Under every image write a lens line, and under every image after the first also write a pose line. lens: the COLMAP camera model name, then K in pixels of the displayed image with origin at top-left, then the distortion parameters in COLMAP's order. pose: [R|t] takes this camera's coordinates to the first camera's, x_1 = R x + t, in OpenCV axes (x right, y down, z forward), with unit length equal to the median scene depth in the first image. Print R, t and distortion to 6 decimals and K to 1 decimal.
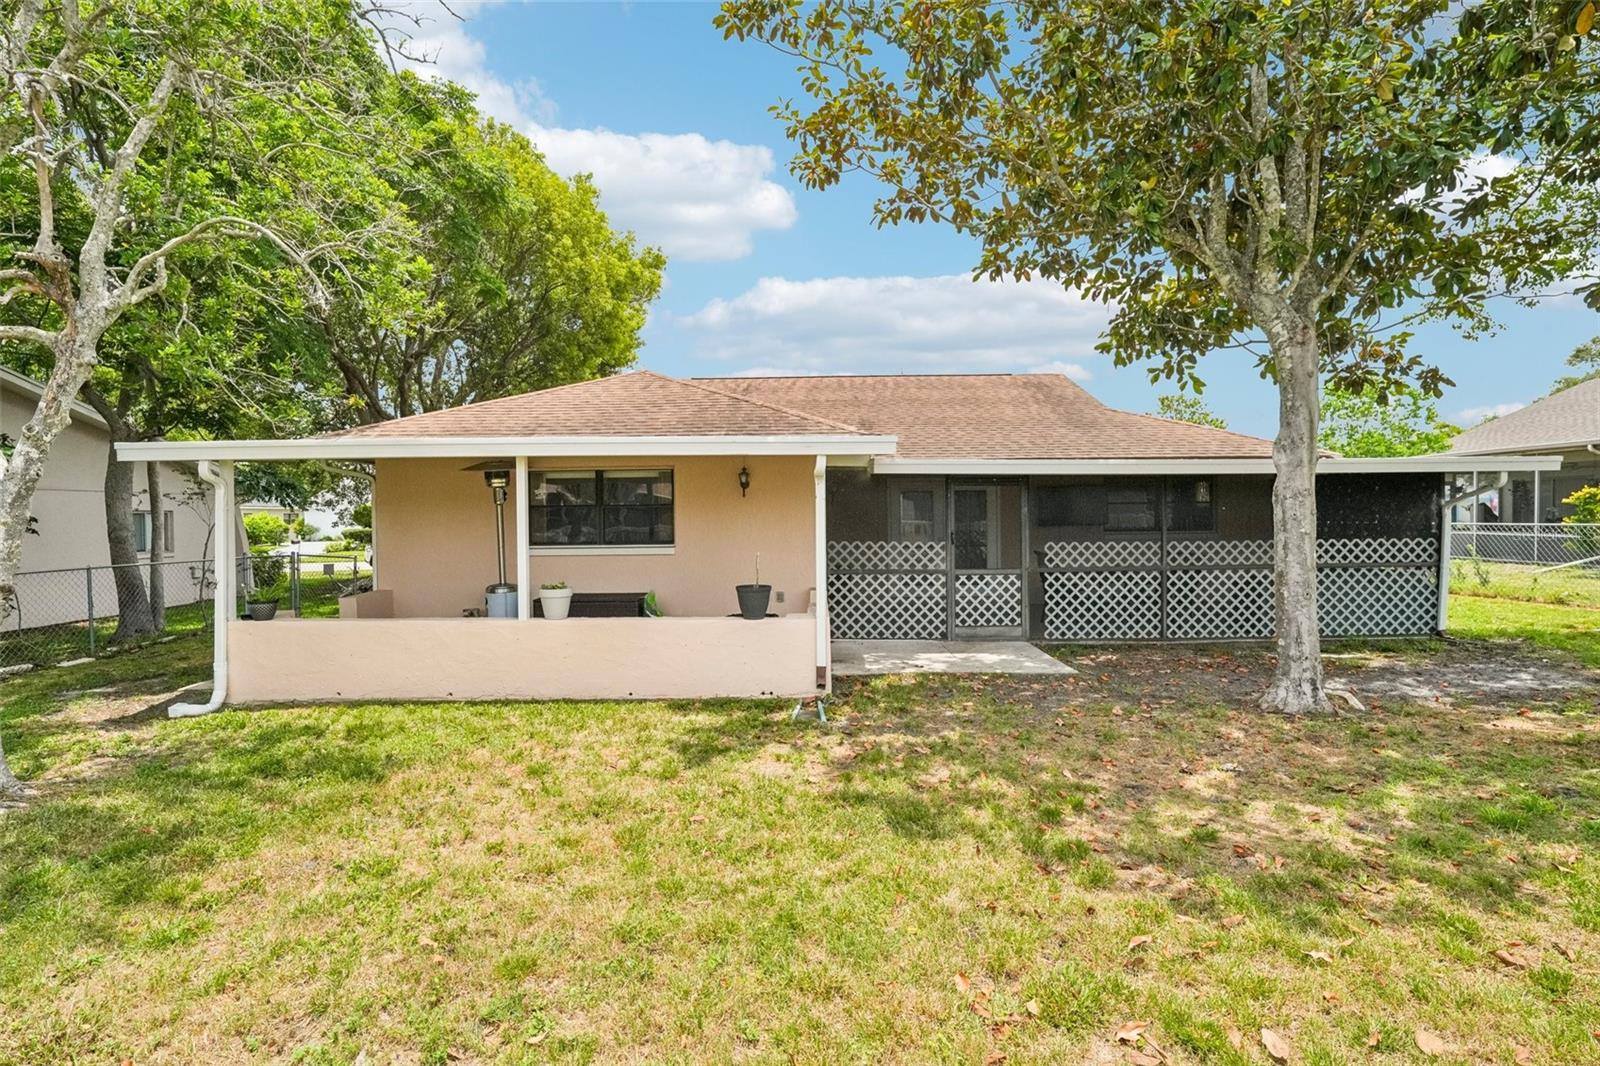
lens RADIAL K [[778.0, 0, 800.6], [0, 778.0, 535.5], [0, 0, 1]] dist [-0.002150, -0.000071]
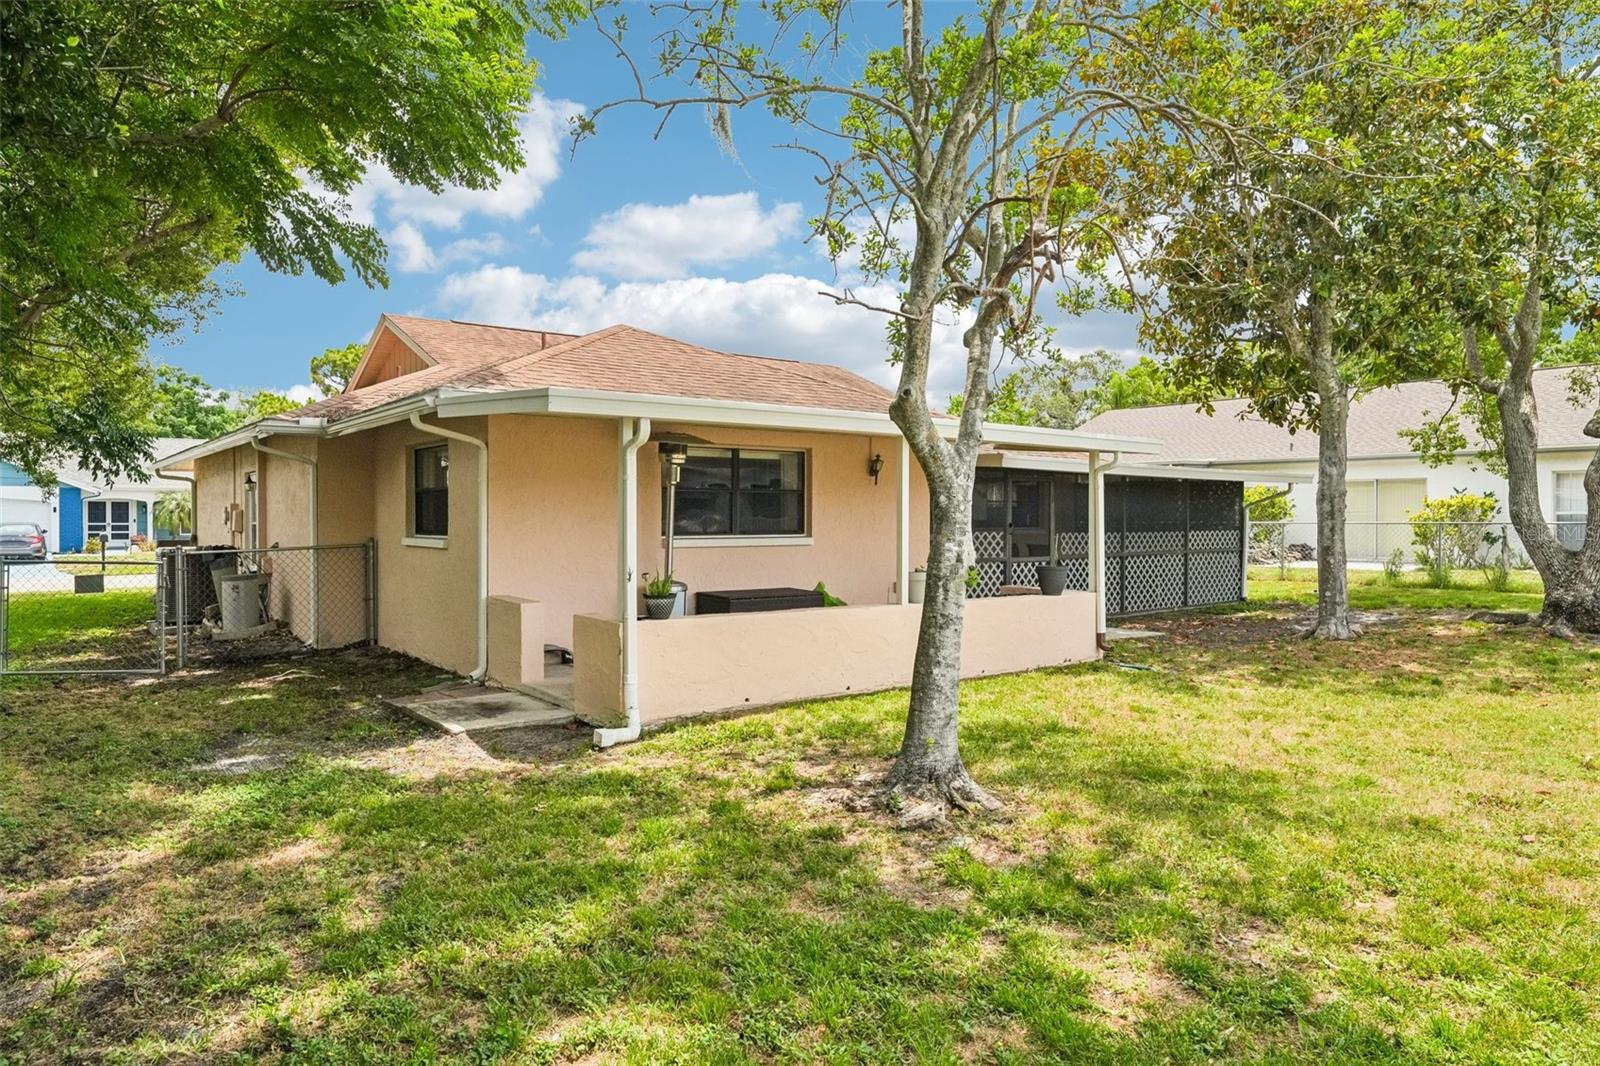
lens RADIAL K [[1080.1, 0, 805.4], [0, 1080.1, 526.3], [0, 0, 1]] dist [-0.004746, -0.002126]
pose [[0.766721, 0.007661, 0.641935, -0.997869], [0.000054, 0.999928, -0.011998, 0.017499], [-0.641981, 0.009234, 0.766665, 0.016157]]
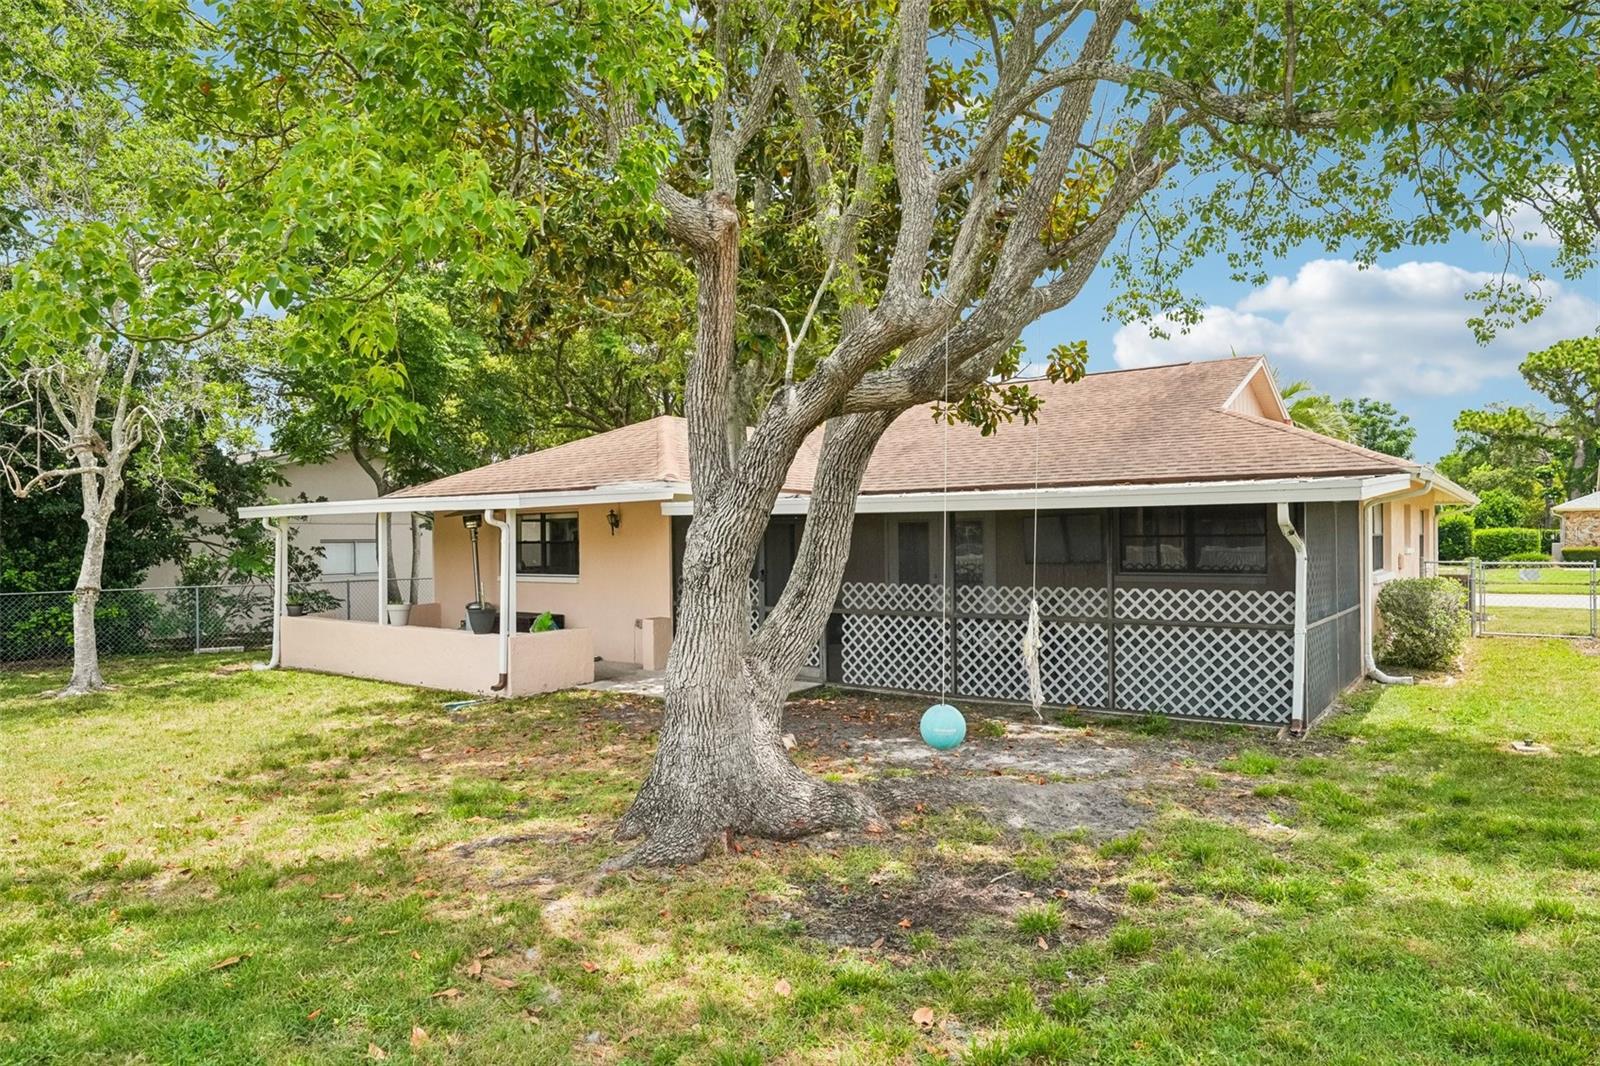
lens RADIAL K [[965.3, 0, 796.9], [0, 965.3, 543.4], [0, 0, 1]] dist [0.000455, 0.003049]
pose [[0.813235, 0.004891, -0.581915, 0.971849], [-0.021081, 0.999556, -0.021059, -0.013043], [0.581553, 0.029393, 0.812977, -0.003685]]
